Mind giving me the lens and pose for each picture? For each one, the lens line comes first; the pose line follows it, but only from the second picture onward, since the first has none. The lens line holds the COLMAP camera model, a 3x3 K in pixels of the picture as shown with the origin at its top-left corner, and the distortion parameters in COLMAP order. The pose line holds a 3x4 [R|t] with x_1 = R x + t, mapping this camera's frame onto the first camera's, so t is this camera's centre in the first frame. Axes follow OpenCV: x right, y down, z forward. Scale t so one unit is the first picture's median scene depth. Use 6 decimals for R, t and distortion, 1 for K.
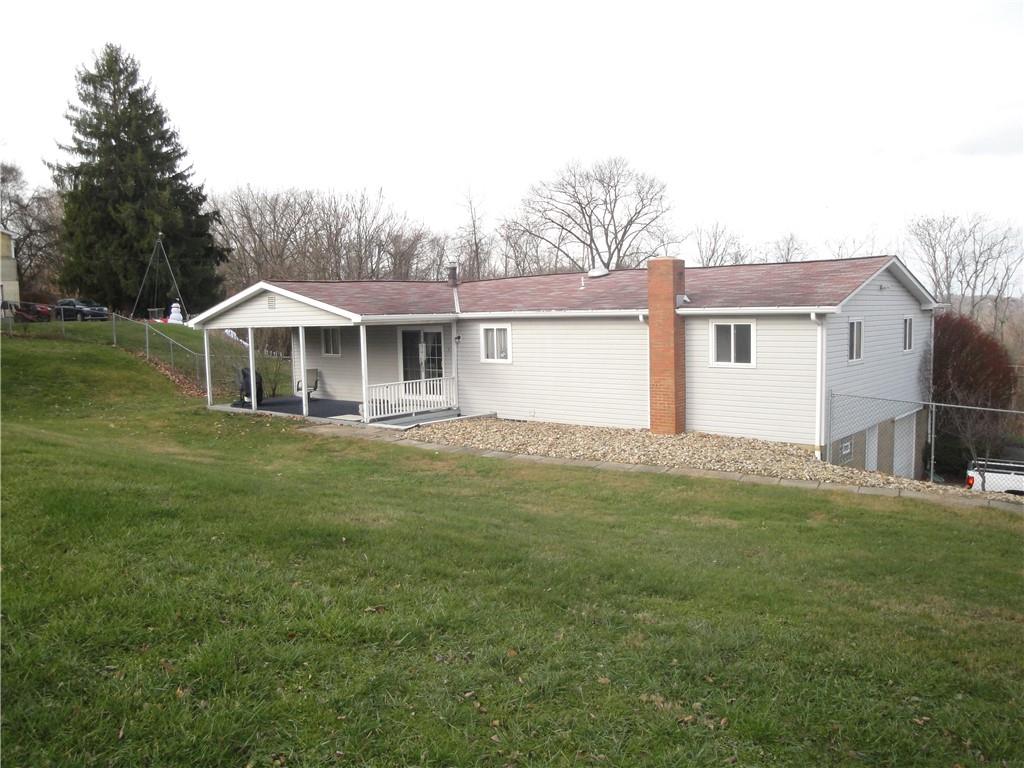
lens RADIAL K [[835.0, 0, 510.3], [0, 835.0, 400.4], [0, 0, 1]] dist [-0.166099, 0.140932]
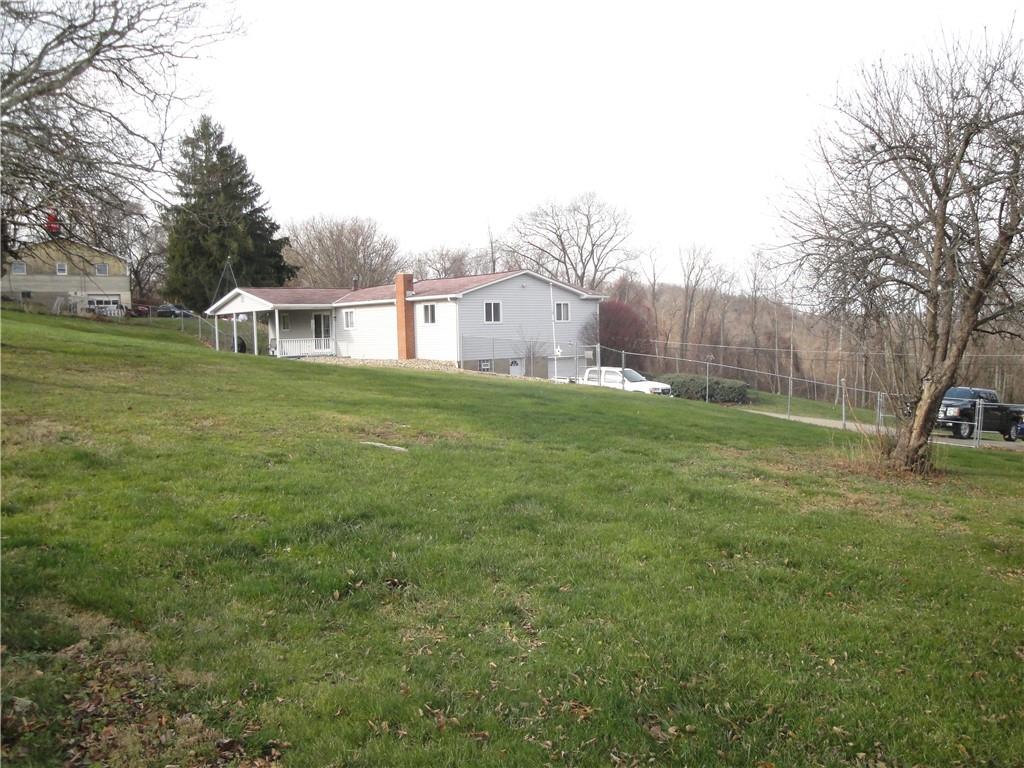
lens RADIAL K [[835.0, 0, 510.3], [0, 835.0, 400.4], [0, 0, 1]] dist [-0.166099, 0.140932]
pose [[0.991154, 0.012768, -0.132099, 0.194535], [-0.015140, 0.999741, -0.016965, 0.046462], [0.131848, 0.018815, 0.991091, -0.266645]]
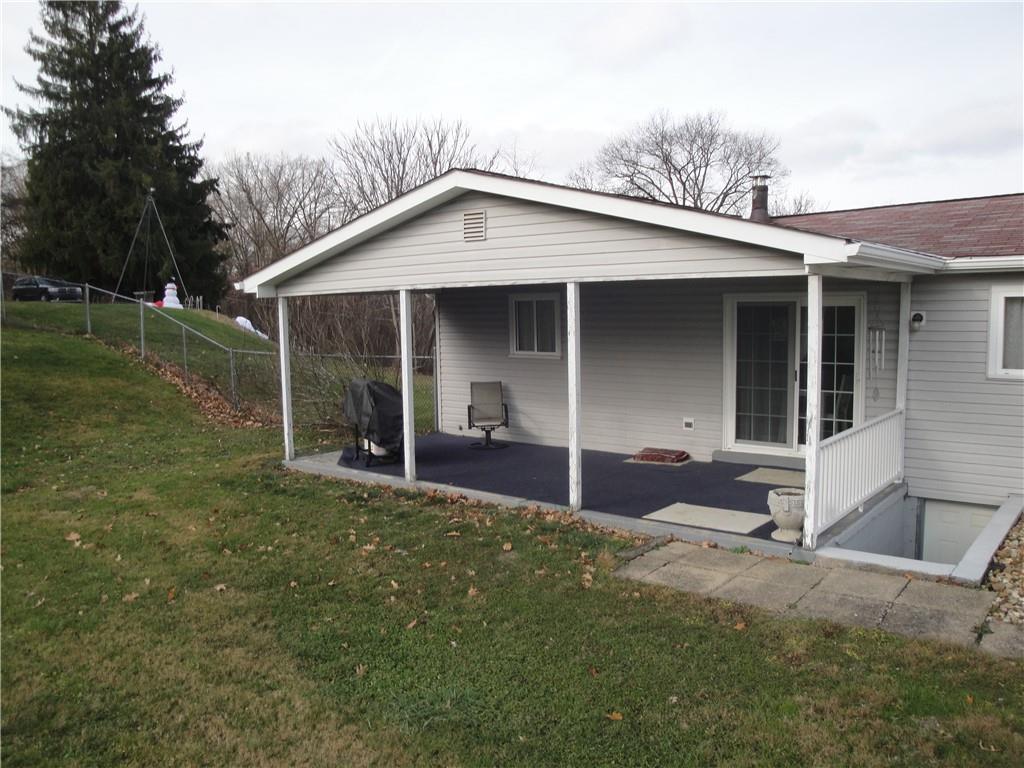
lens RADIAL K [[835.0, 0, 510.3], [0, 835.0, 400.4], [0, 0, 1]] dist [-0.166099, 0.140932]
pose [[0.999761, 0.001477, 0.021802, -0.095143], [-0.001603, 0.999982, 0.005745, -0.011819], [-0.021793, -0.005779, 0.999746, 0.198780]]
